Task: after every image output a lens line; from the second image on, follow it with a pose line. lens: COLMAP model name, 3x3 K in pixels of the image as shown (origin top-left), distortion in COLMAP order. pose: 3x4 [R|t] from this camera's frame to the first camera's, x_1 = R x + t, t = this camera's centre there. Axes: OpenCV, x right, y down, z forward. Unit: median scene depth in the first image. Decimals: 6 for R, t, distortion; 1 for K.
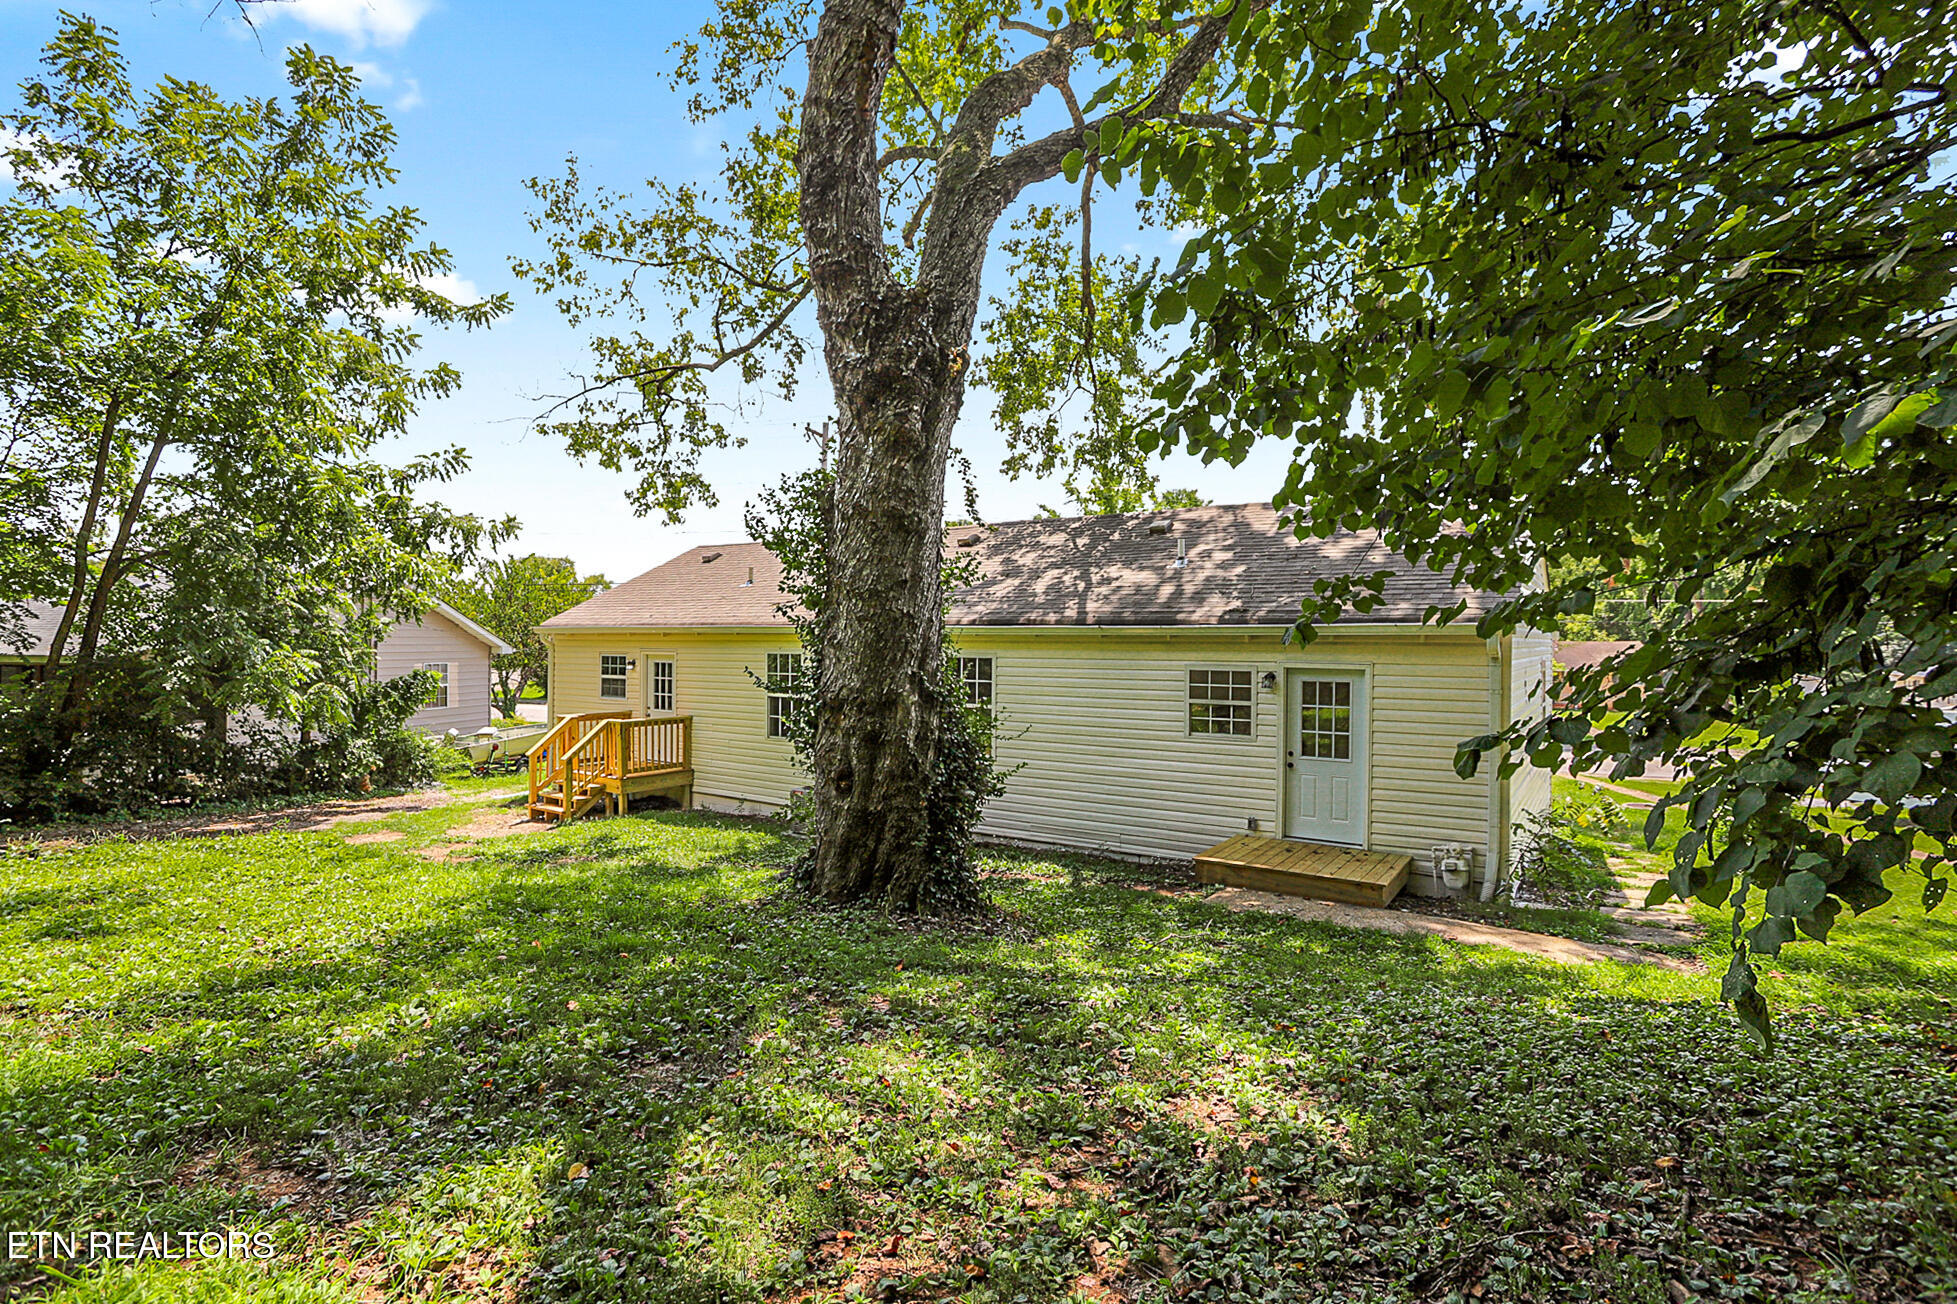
lens RADIAL K [[964.1, 0, 984.5], [0, 964.1, 648.9], [0, 0, 1]] dist [-0.057104, 0.034865]
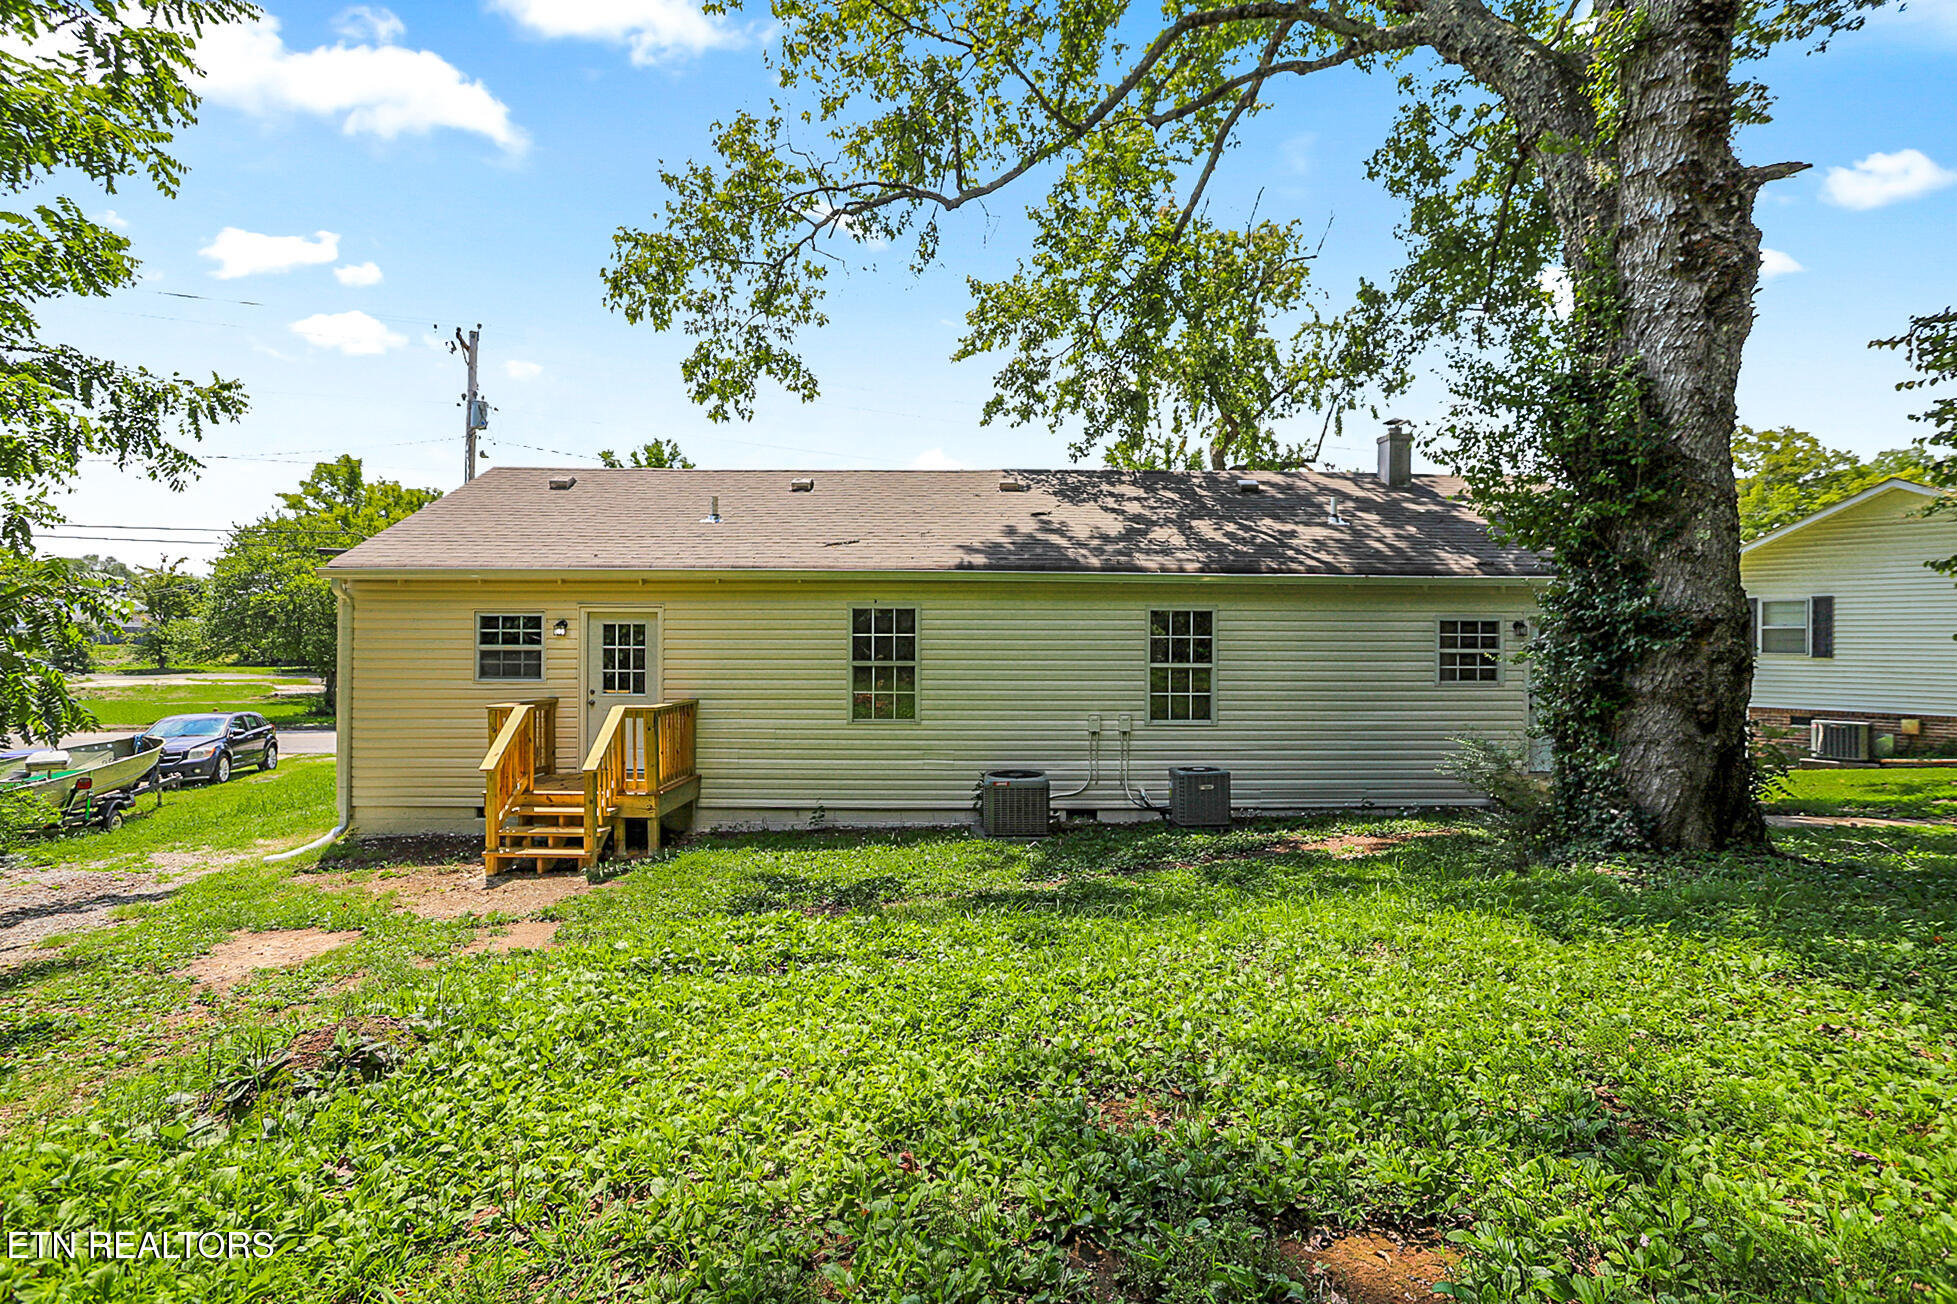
lens RADIAL K [[964.1, 0, 984.5], [0, 964.1, 648.9], [0, 0, 1]] dist [-0.057104, 0.034865]
pose [[0.826226, -0.014946, 0.563141, -0.549470], [0.005324, 0.999811, 0.018724, 0.022290], [-0.563314, -0.012472, 0.826149, 0.315705]]
